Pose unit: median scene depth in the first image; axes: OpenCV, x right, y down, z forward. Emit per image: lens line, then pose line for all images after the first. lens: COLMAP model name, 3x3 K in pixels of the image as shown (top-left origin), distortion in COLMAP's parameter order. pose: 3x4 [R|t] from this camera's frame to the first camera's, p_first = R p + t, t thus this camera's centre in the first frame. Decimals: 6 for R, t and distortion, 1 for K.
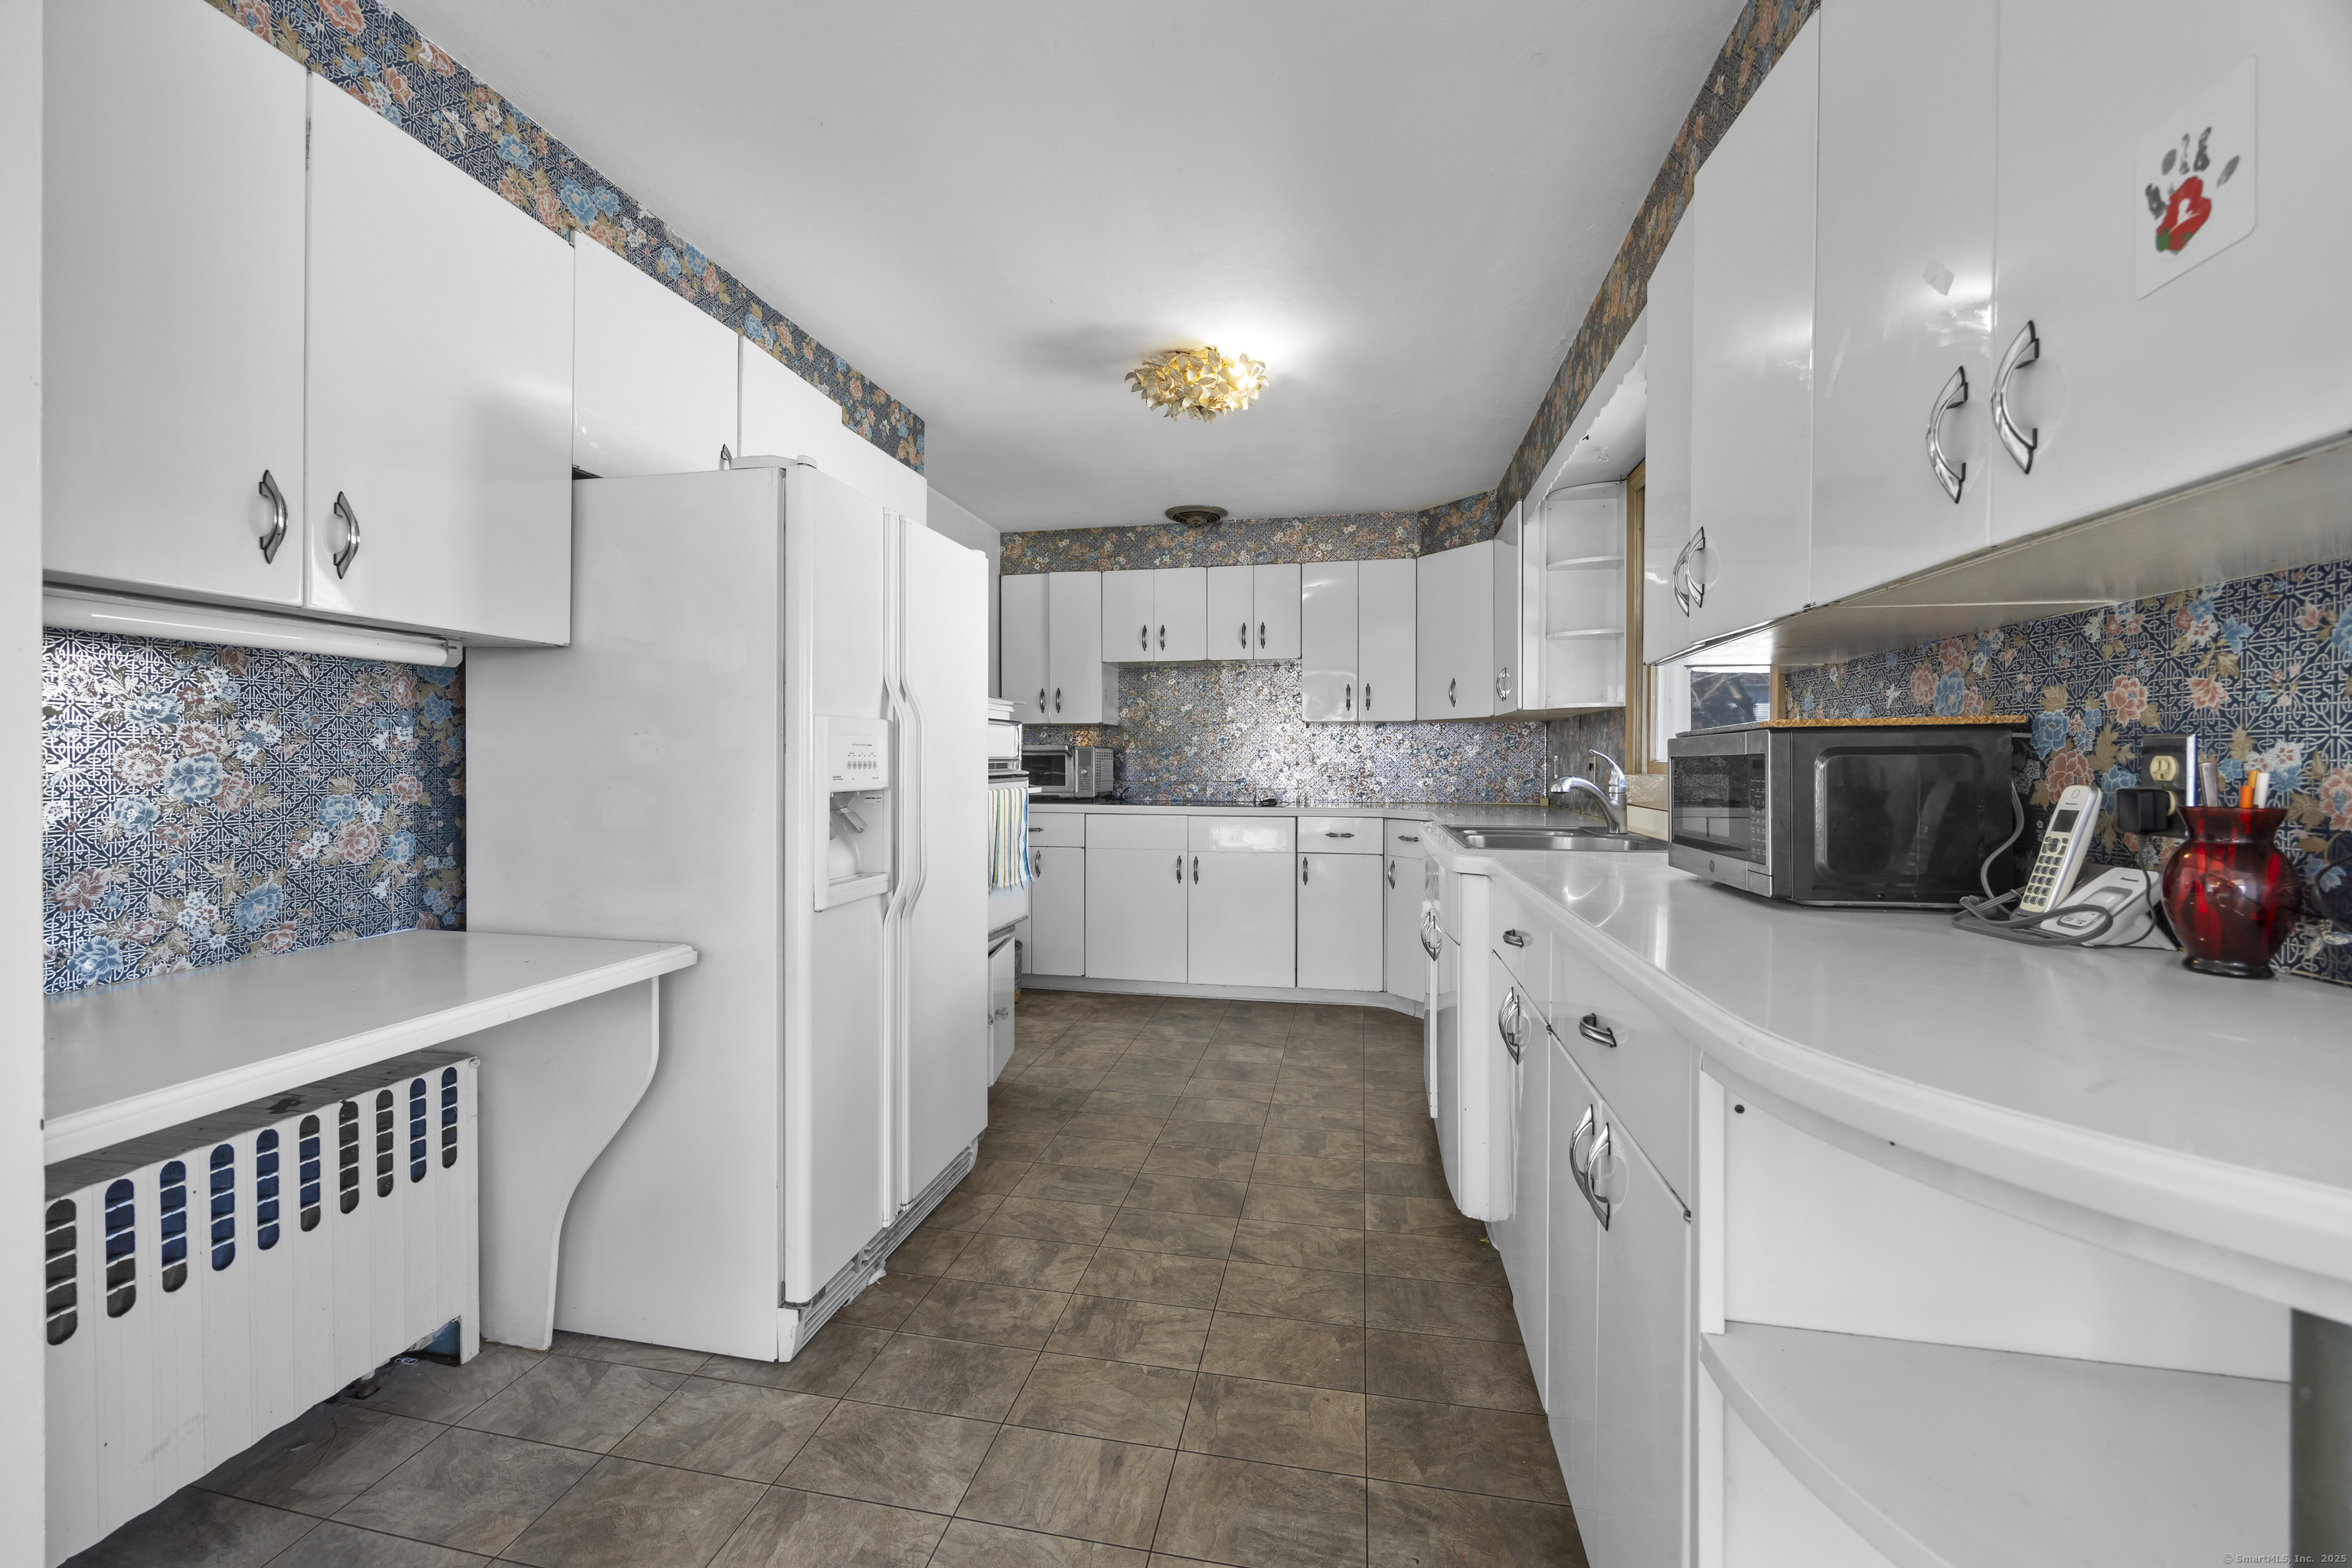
lens RADIAL K [[904.8, 0, 1174.5], [0, 904.8, 761.6], [0, 0, 1]] dist [-0.002048, -0.000988]
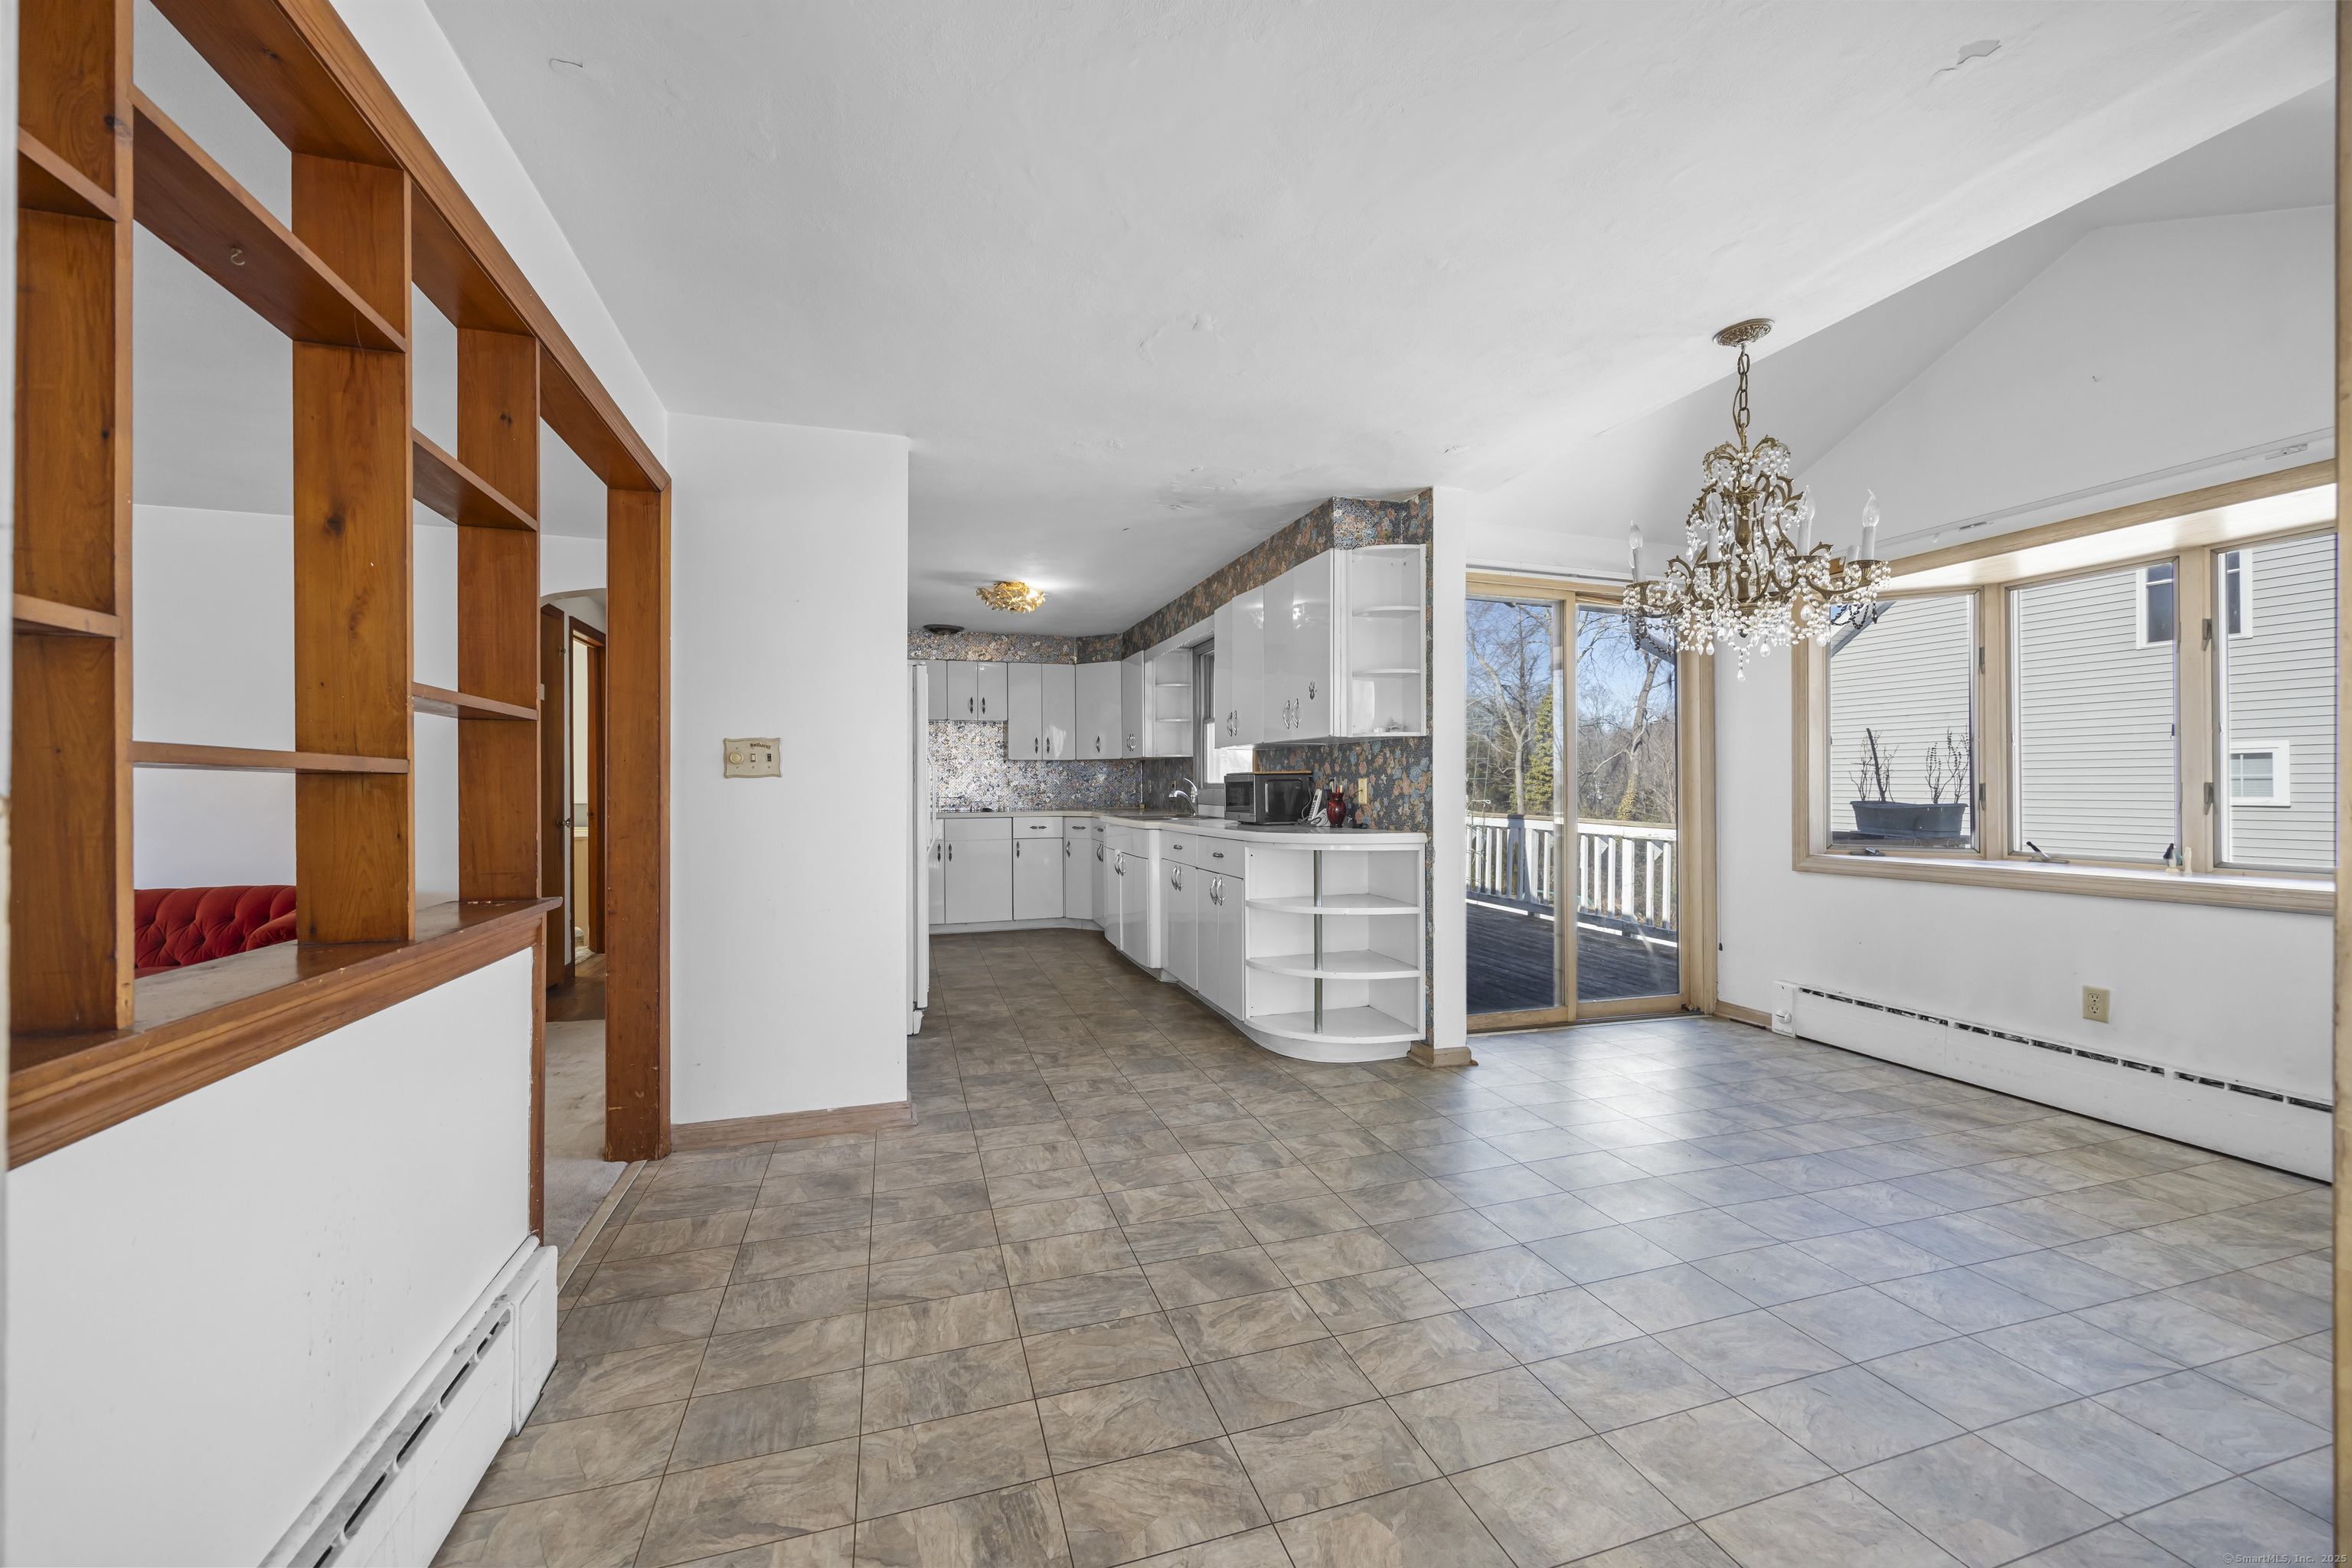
lens RADIAL K [[904.8, 0, 1161.7], [0, 904.8, 778.7], [0, 0, 1]] dist [-0.002048, -0.000988]
pose [[0.881074, -0.003563, 0.472964, -0.933992], [0.006126, 0.999974, -0.003878, -0.005631], [-0.472938, 0.006314, 0.881073, -1.362880]]
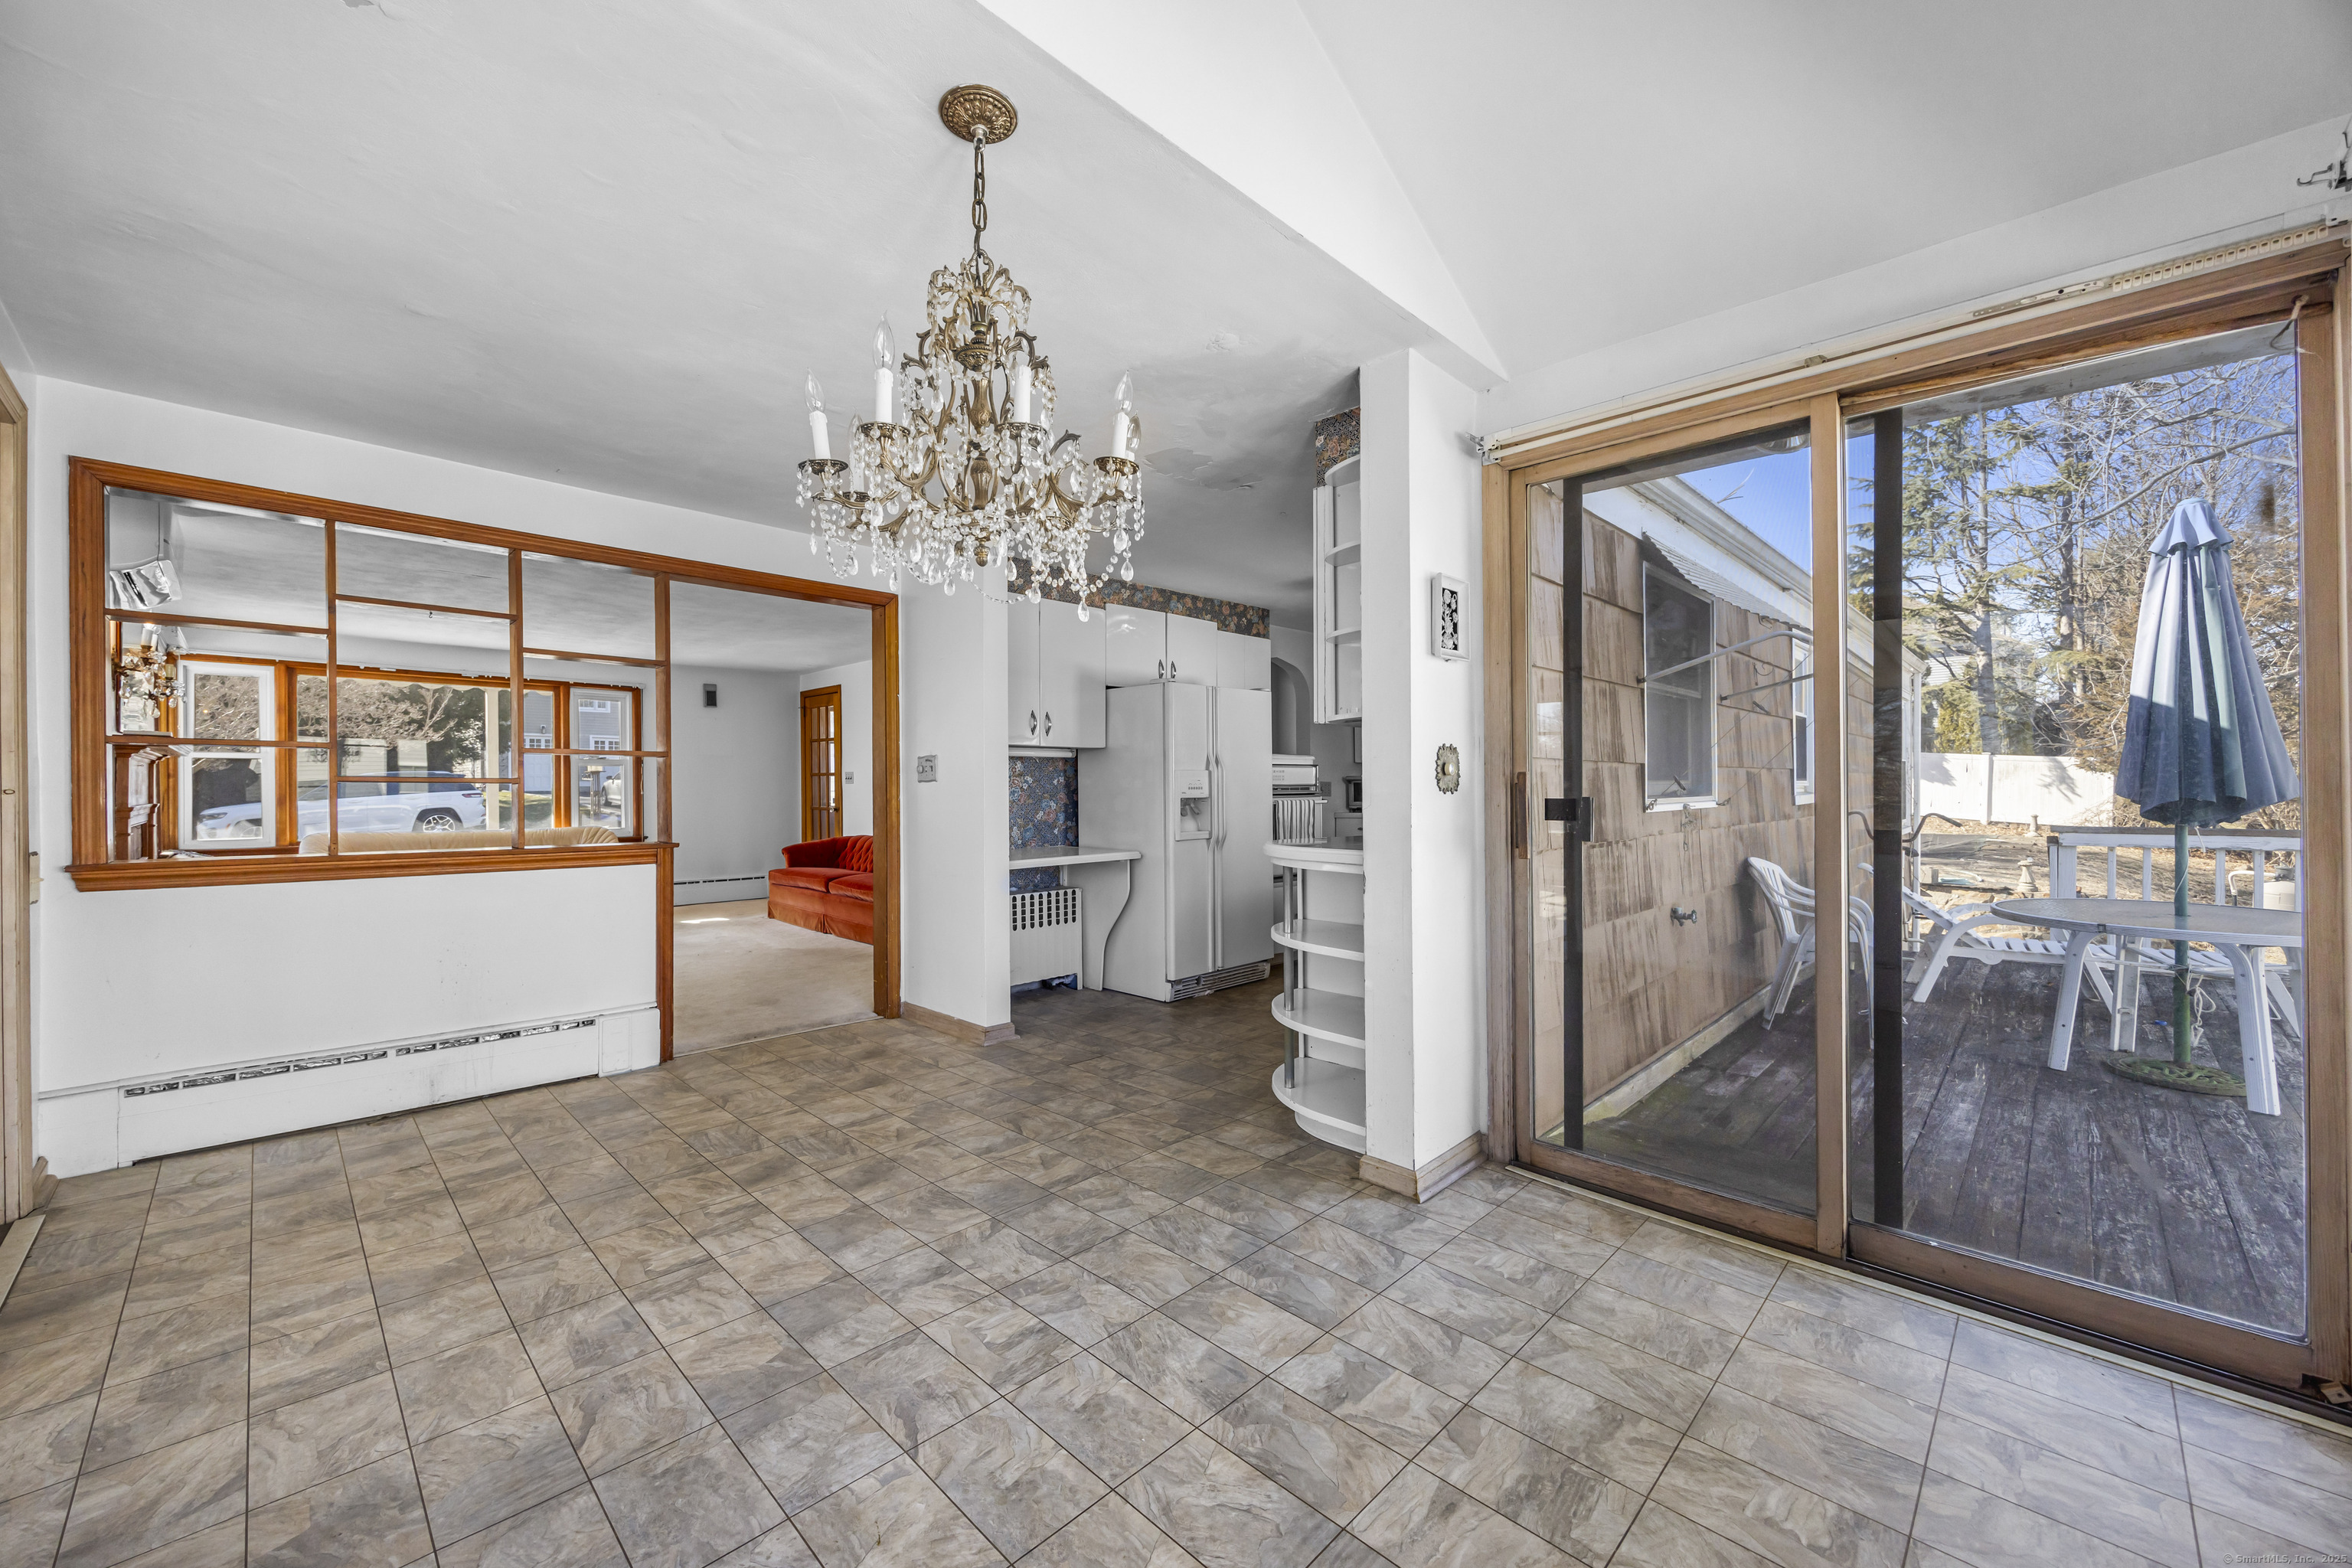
lens RADIAL K [[904.8, 0, 1173.7], [0, 904.8, 782.0], [0, 0, 1]] dist [-0.002048, -0.000988]
pose [[0.833552, -0.014050, -0.552262, 1.067087], [0.009058, 0.999890, -0.011767, 0.015787], [0.552366, 0.004806, 0.833588, -1.241532]]
